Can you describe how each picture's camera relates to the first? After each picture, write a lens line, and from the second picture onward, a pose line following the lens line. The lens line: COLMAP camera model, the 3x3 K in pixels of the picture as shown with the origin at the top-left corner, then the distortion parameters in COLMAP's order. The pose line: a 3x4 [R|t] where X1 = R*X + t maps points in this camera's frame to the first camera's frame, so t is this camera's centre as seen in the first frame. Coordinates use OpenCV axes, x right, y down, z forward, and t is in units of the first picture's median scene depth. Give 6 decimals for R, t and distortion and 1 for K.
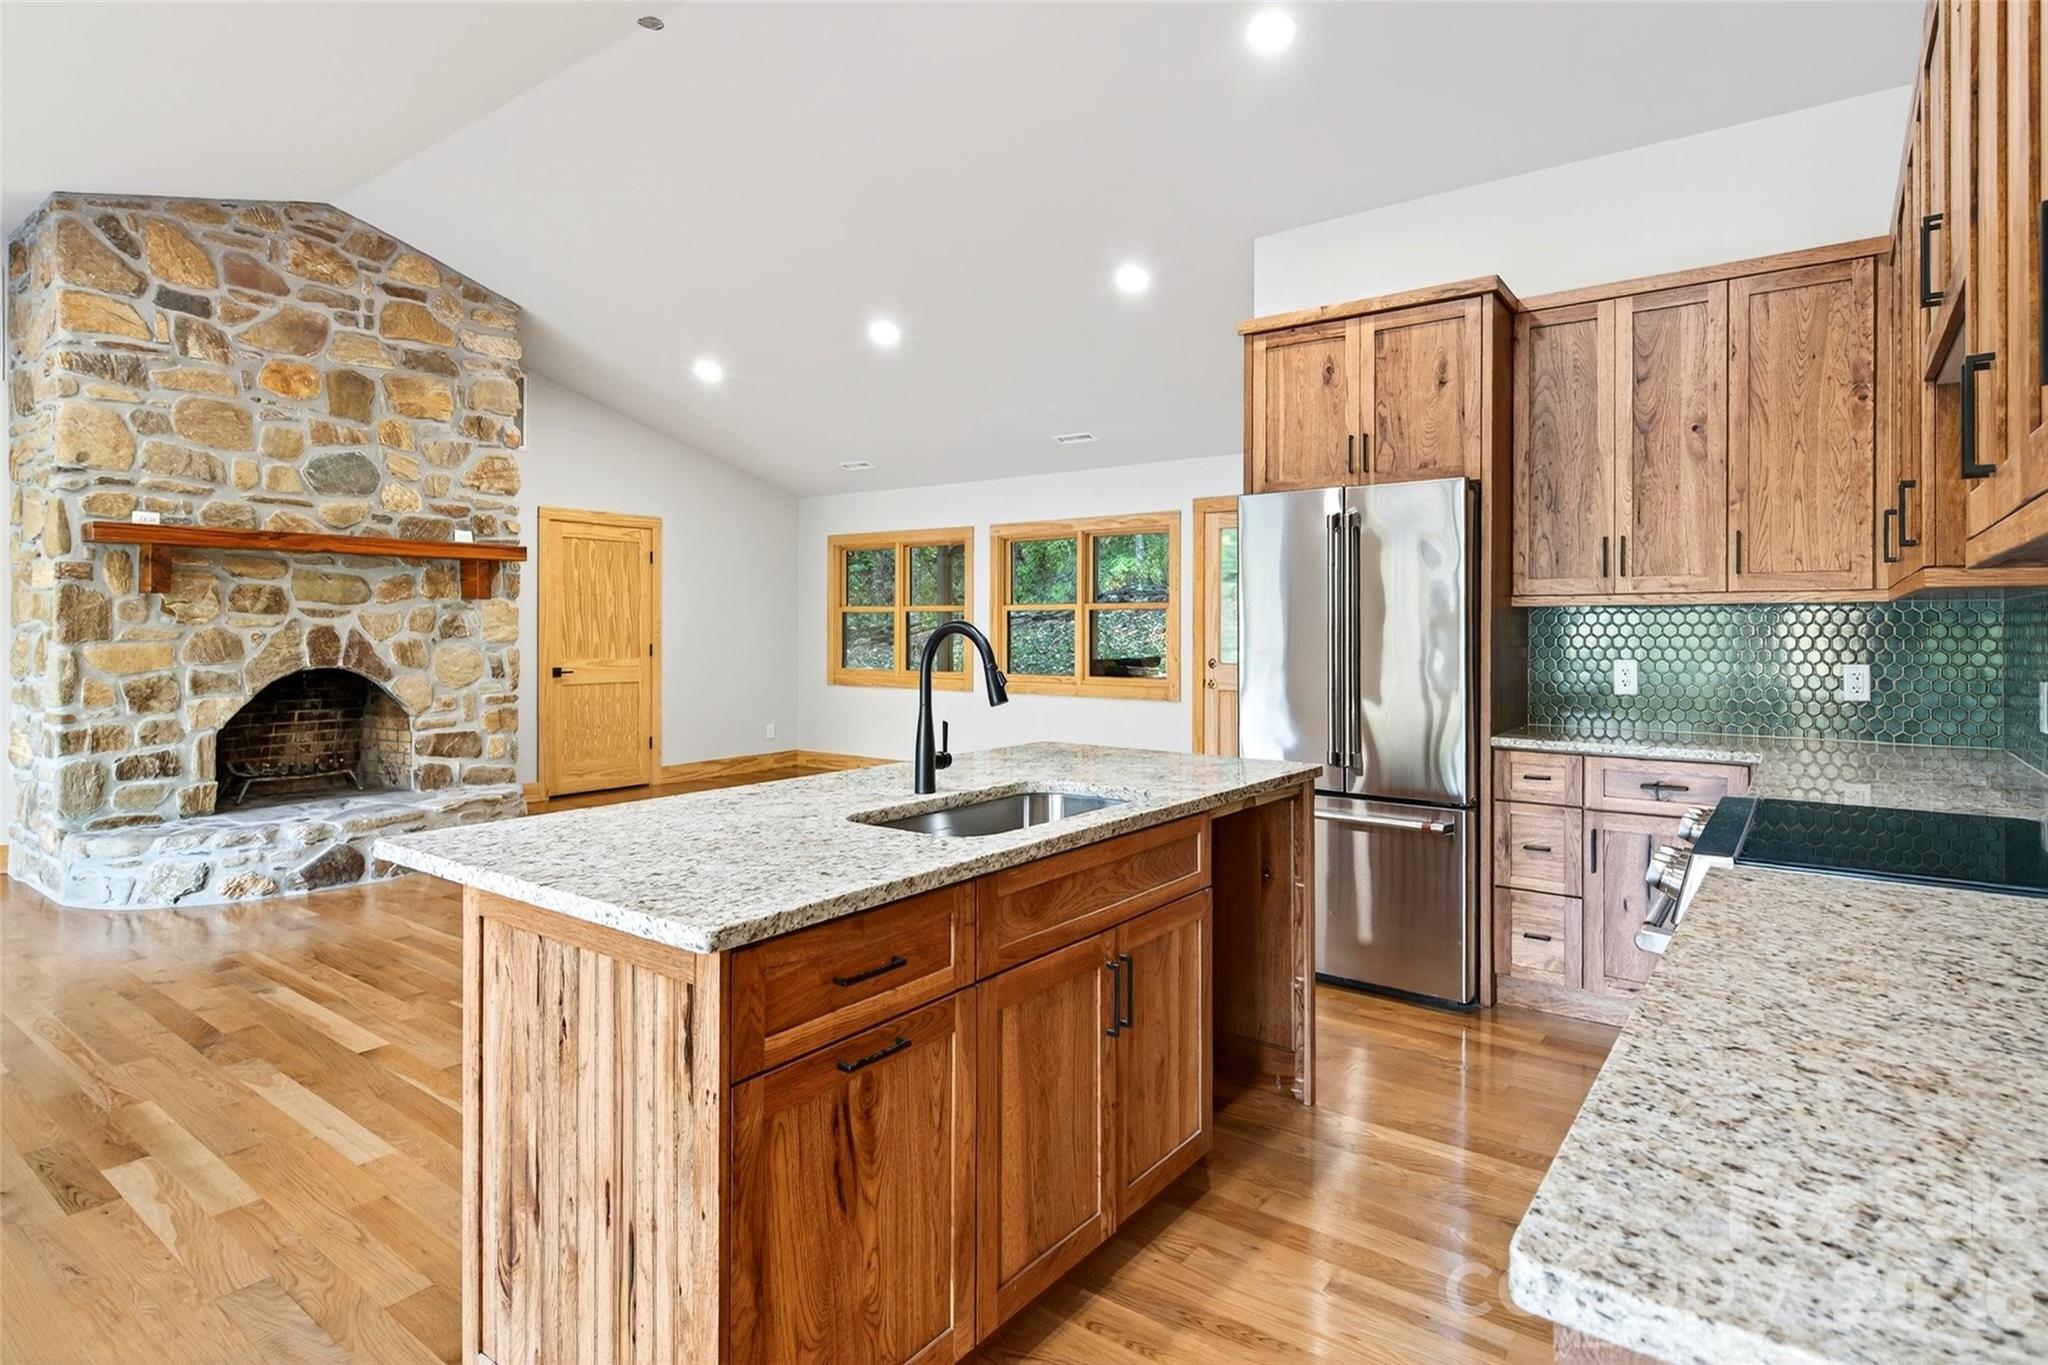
lens RADIAL K [[1120.4, 0, 942.7], [0, 1120.4, 618.4], [0, 0, 1]] dist [0.016673, -0.009437]
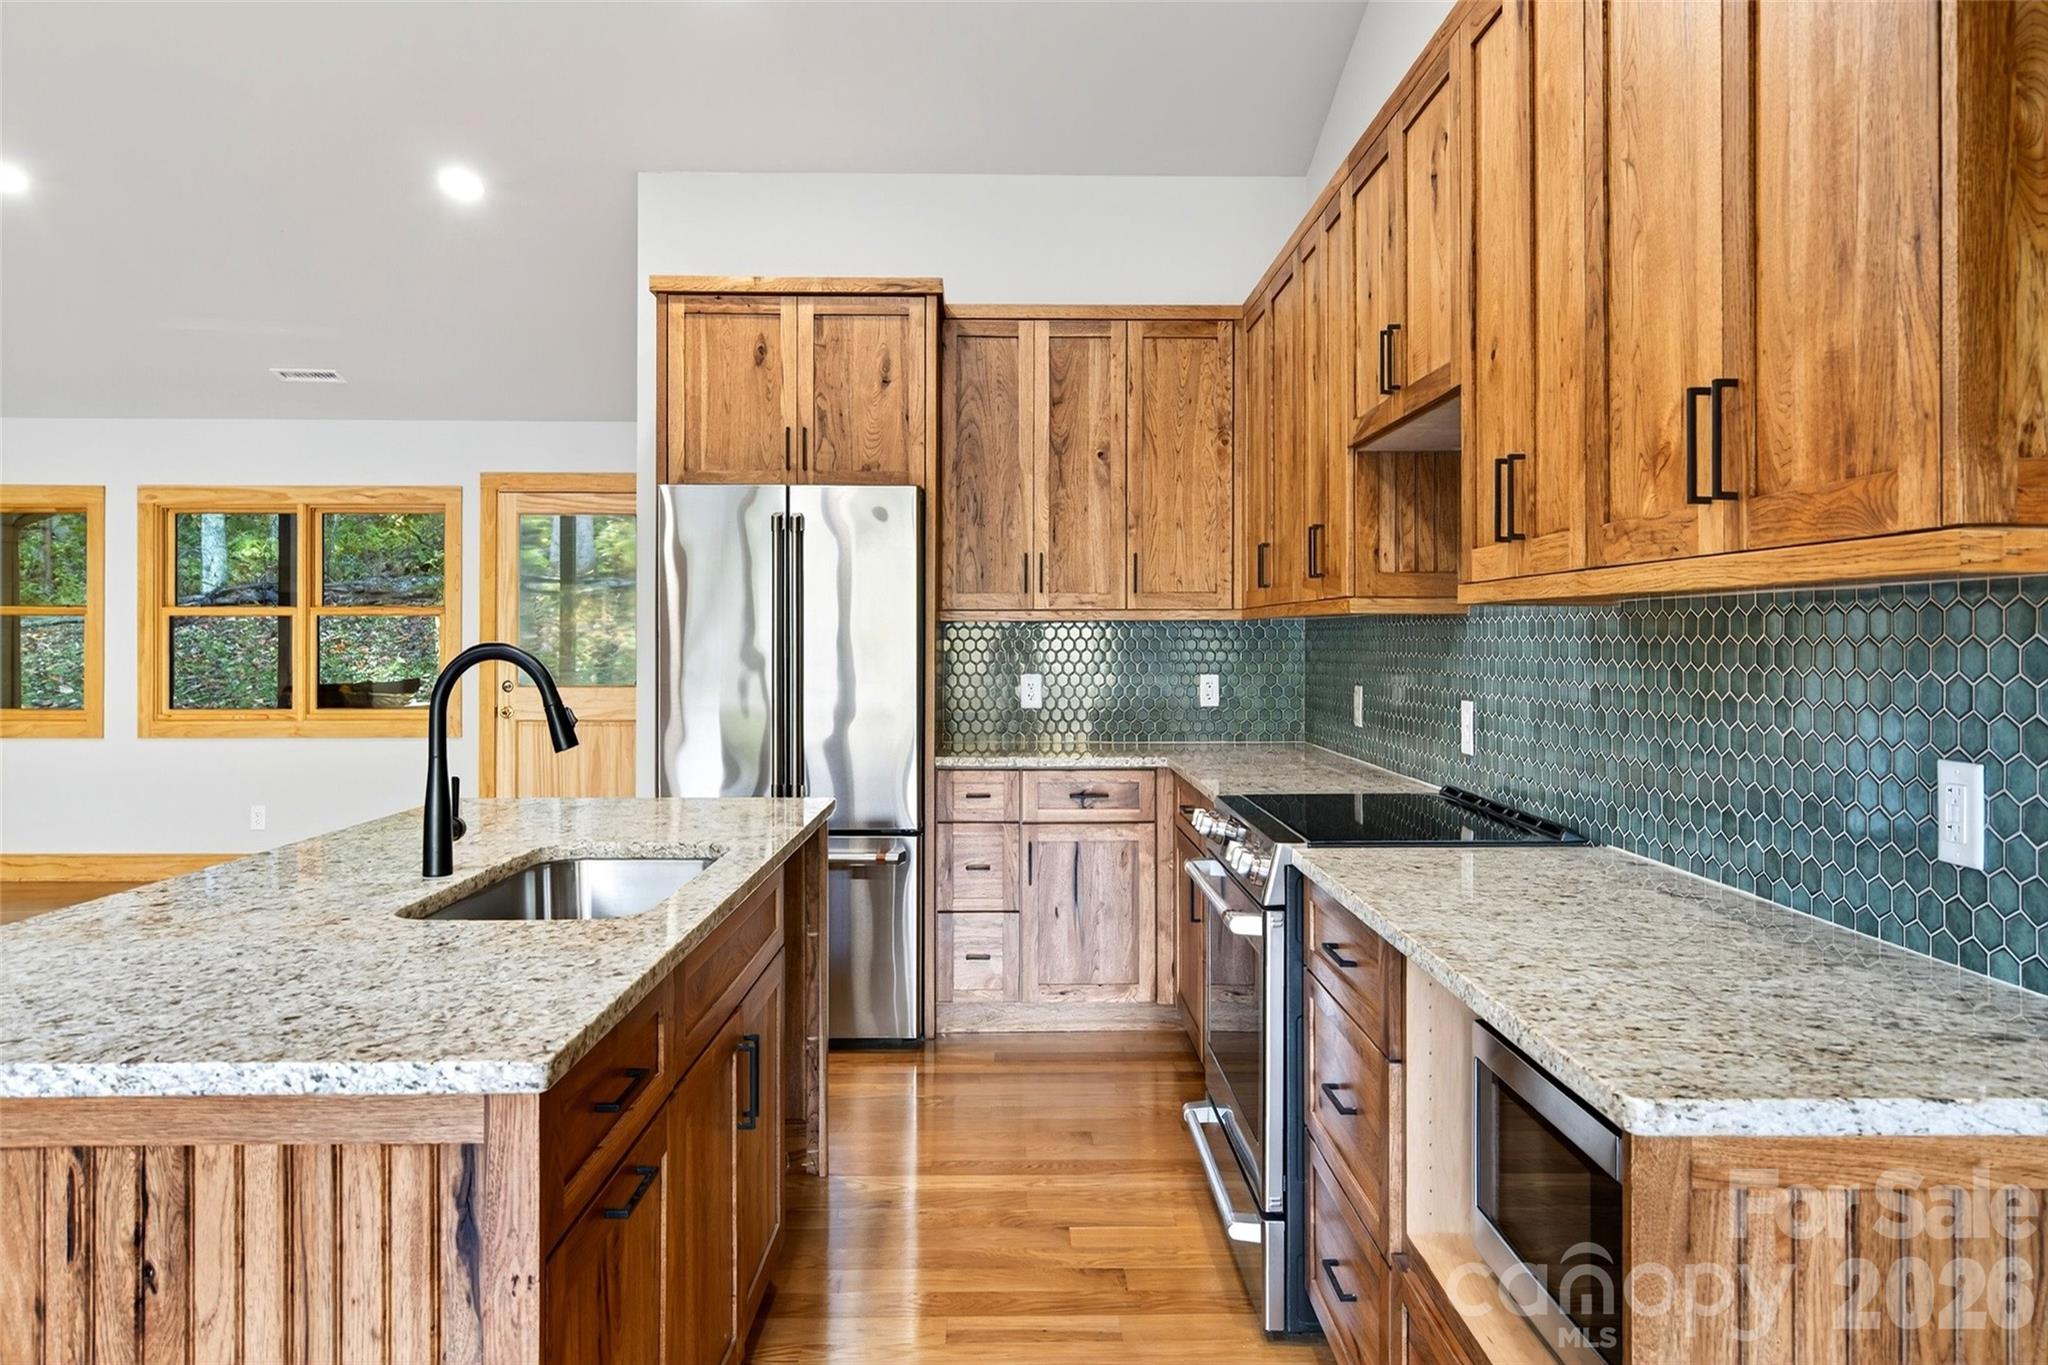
lens RADIAL K [[1429.9, 0, 1021.6], [0, 1429.9, 619.9], [0, 0, 1]] dist [-0.013287, 0.017645]
pose [[0.762751, 0.005099, 0.646672, -0.250752], [-0.004361, 0.999987, -0.002741, -0.009081], [-0.646678, -0.000730, 0.762763, 0.020850]]
